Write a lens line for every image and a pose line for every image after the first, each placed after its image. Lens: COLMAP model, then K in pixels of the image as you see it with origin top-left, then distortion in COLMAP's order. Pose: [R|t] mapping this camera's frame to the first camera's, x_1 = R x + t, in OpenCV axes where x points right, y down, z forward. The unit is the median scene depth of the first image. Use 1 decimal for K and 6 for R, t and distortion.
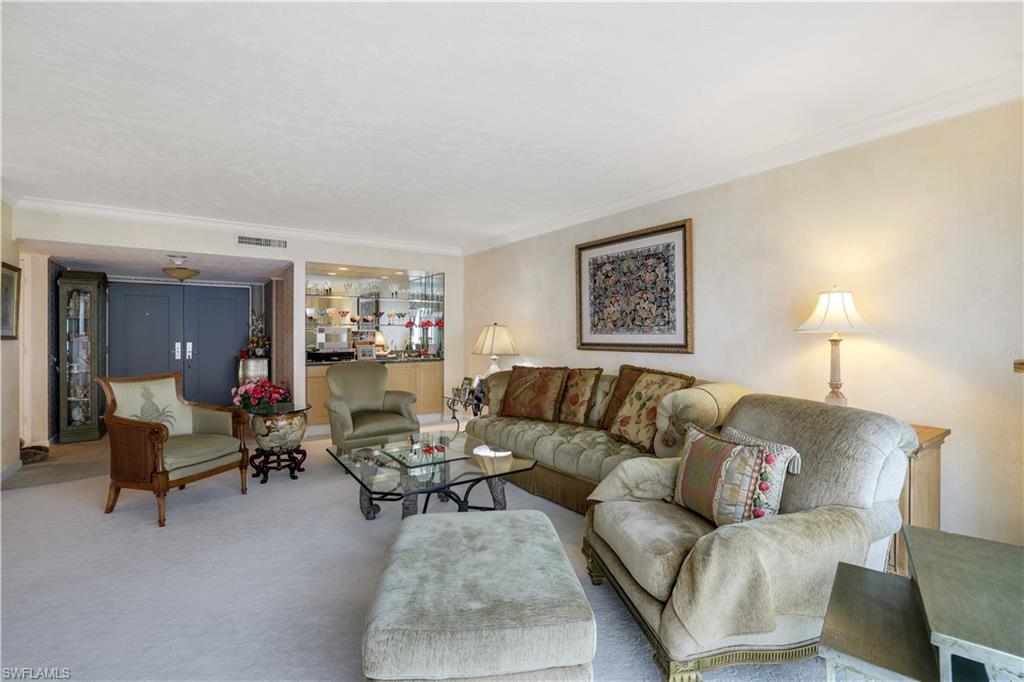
lens RADIAL K [[451.9, 0, 509.9], [0, 451.9, 336.5], [0, 0, 1]] dist [-0.049619, 0.020384]
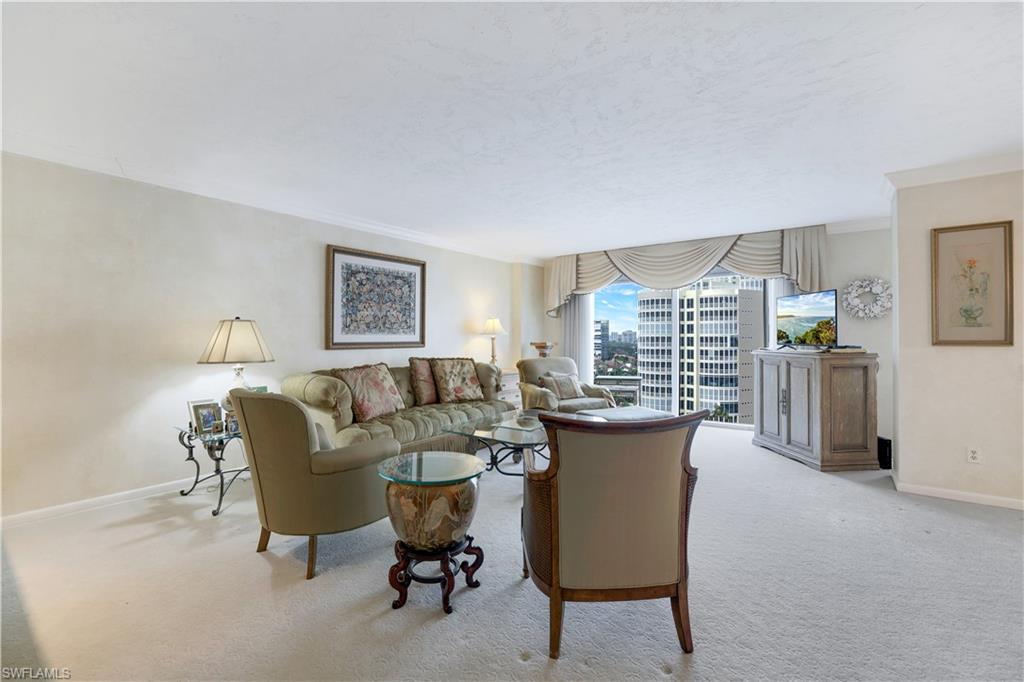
lens RADIAL K [[451.9, 0, 509.9], [0, 451.9, 336.5], [0, 0, 1]] dist [-0.049619, 0.020384]
pose [[-0.303972, 0.002947, 0.952676, -0.992984], [0.001748, 0.999995, -0.002535, 0.003592], [-0.952679, 0.000895, -0.303976, 0.998409]]
